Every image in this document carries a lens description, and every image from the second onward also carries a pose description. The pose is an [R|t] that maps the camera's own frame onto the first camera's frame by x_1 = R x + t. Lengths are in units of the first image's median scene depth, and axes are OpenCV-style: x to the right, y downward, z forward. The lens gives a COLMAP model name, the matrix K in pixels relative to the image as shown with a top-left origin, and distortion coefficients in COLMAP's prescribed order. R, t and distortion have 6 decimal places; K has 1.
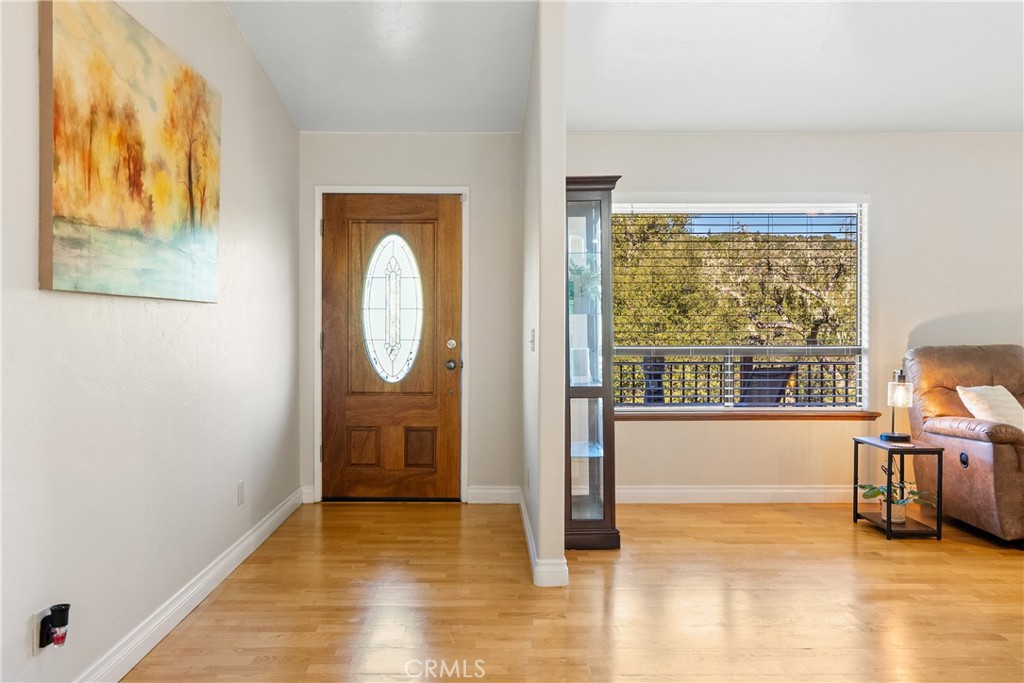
lens RADIAL K [[731.0, 0, 505.2], [0, 731.0, 335.0], [0, 0, 1]] dist [-0.006655, -0.001139]
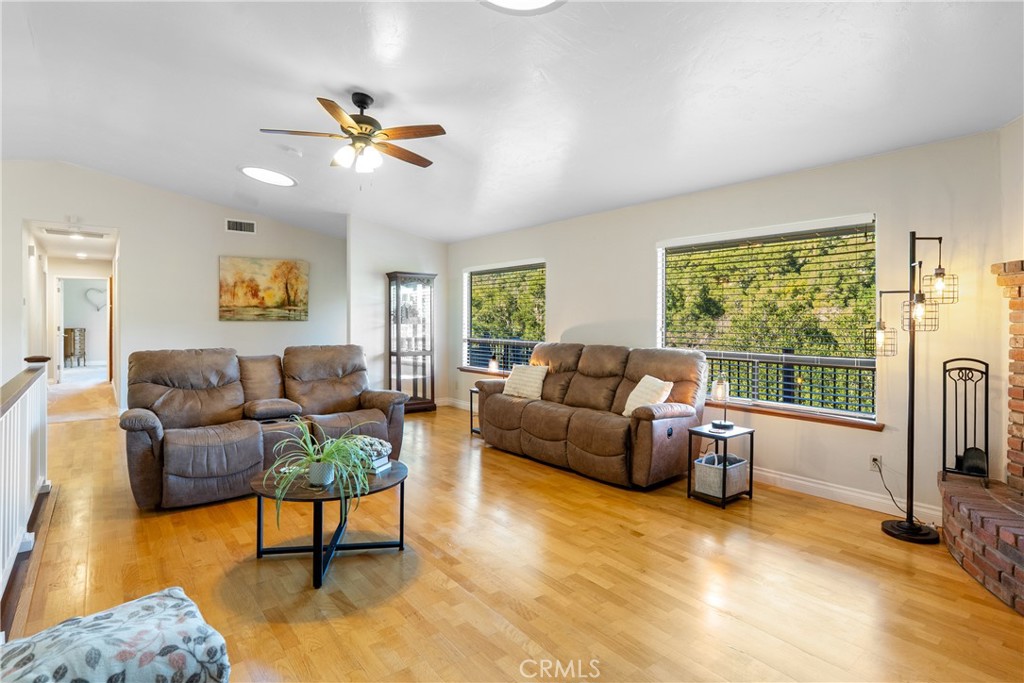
lens RADIAL K [[520.5, 0, 521.2], [0, 520.5, 321.3], [0, 0, 1]] dist [-0.006451, -0.001133]
pose [[0.655742, 0.008916, -0.754933, 1.962293], [-0.013026, 0.999915, 0.000495, -0.047737], [0.754873, 0.009510, 0.655802, 0.104120]]
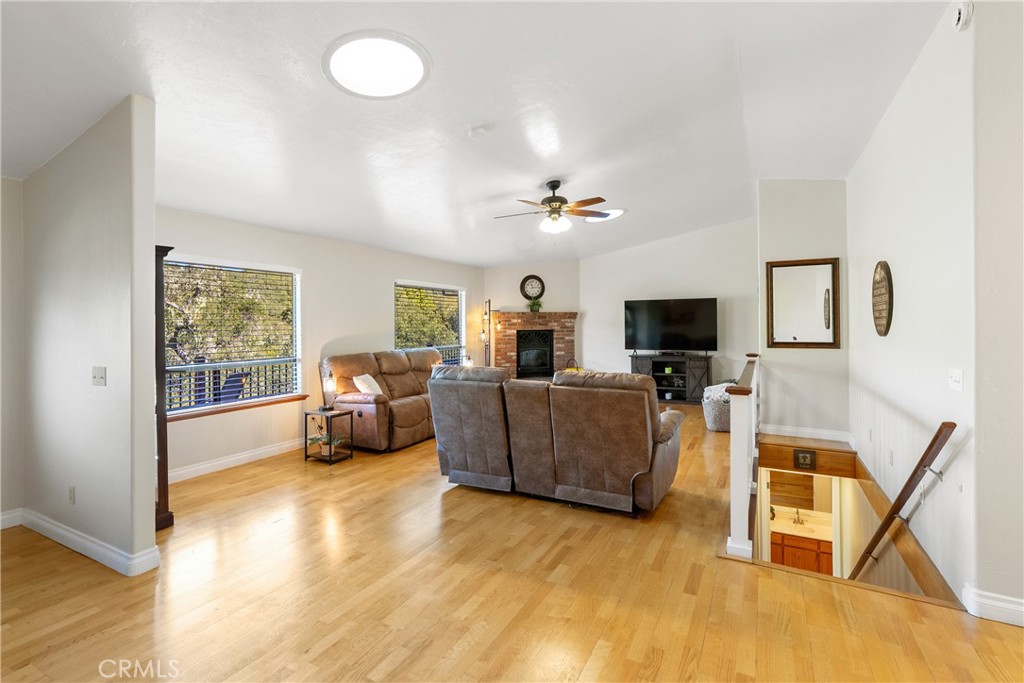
lens RADIAL K [[467.9, 0, 513.6], [0, 467.9, 321.6], [0, 0, 1]] dist [-0.010285, 0.000358]
pose [[0.465143, 0.003802, 0.885228, -0.308293], [0.010672, 0.999894, -0.009902, -0.065133], [-0.885171, 0.014053, 0.465053, 0.048038]]
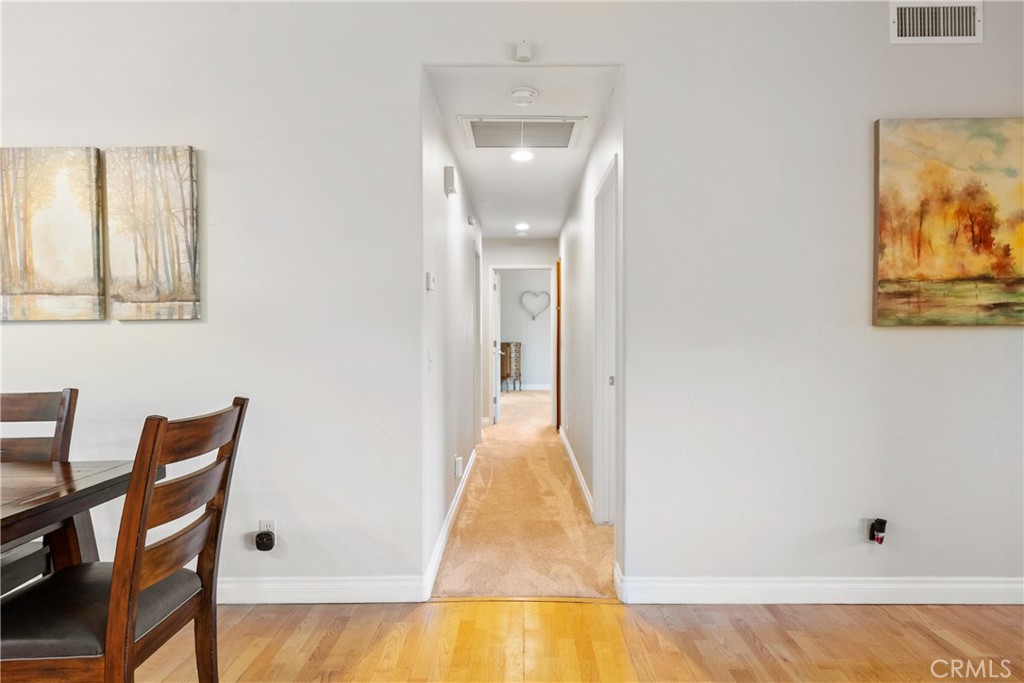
lens RADIAL K [[572.5, 0, 506.4], [0, 572.5, 336.2], [0, 0, 1]] dist [0.007696, 0.001540]
pose [[0.004570, 0.011069, -0.999928, 0.366354], [-0.007622, 0.999910, 0.011034, -0.025325], [0.999961, 0.007571, 0.004654, 0.084125]]
